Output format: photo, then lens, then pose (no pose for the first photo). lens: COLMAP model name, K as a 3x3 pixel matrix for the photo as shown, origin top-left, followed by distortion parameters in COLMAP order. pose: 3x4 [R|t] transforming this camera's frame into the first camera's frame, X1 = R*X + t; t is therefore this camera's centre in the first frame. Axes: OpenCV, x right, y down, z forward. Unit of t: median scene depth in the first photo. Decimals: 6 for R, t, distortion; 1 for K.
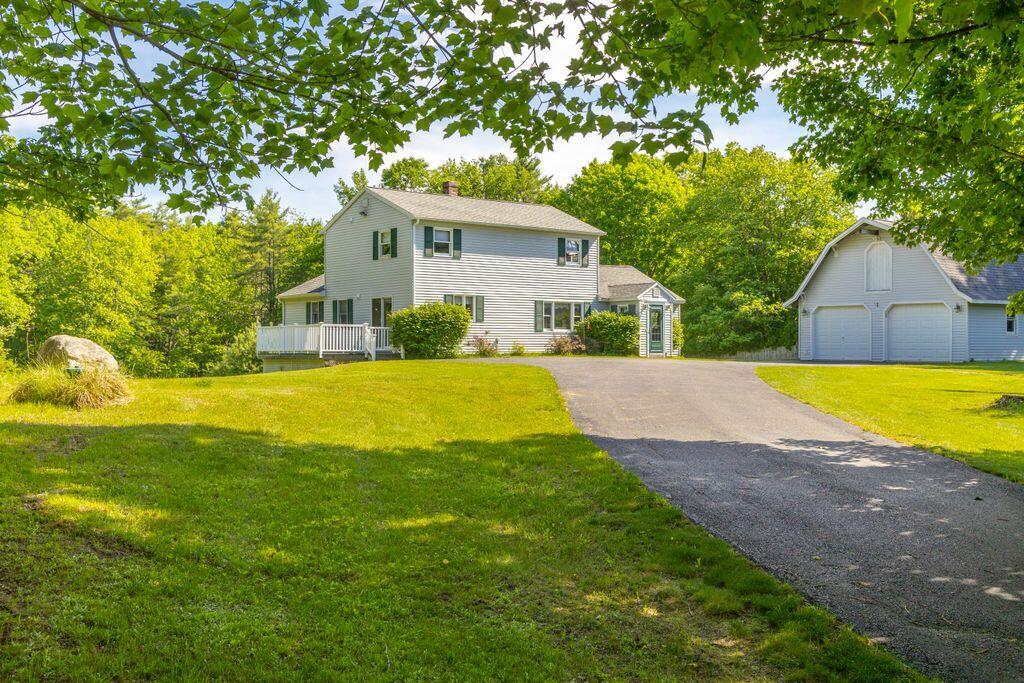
lens RADIAL K [[1111.0, 0, 512.0], [0, 1111.0, 341.5], [0, 0, 1]] dist [0.002267, -0.005376]
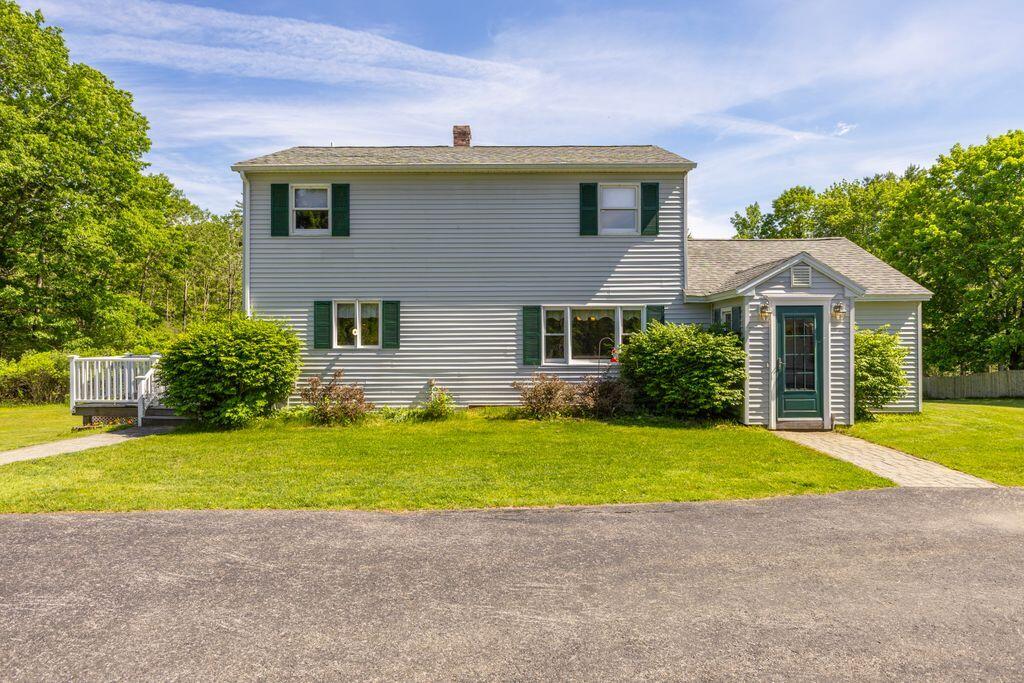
lens RADIAL K [[607.7, 0, 512.0], [0, 607.7, 341.5], [0, 0, 1]] dist [-0.007769, -0.001545]
pose [[0.779231, 0.001074, -0.626736, 0.197004], [0.006201, 0.999936, 0.009423, -0.023008], [0.626706, -0.011229, 0.779175, 0.770341]]
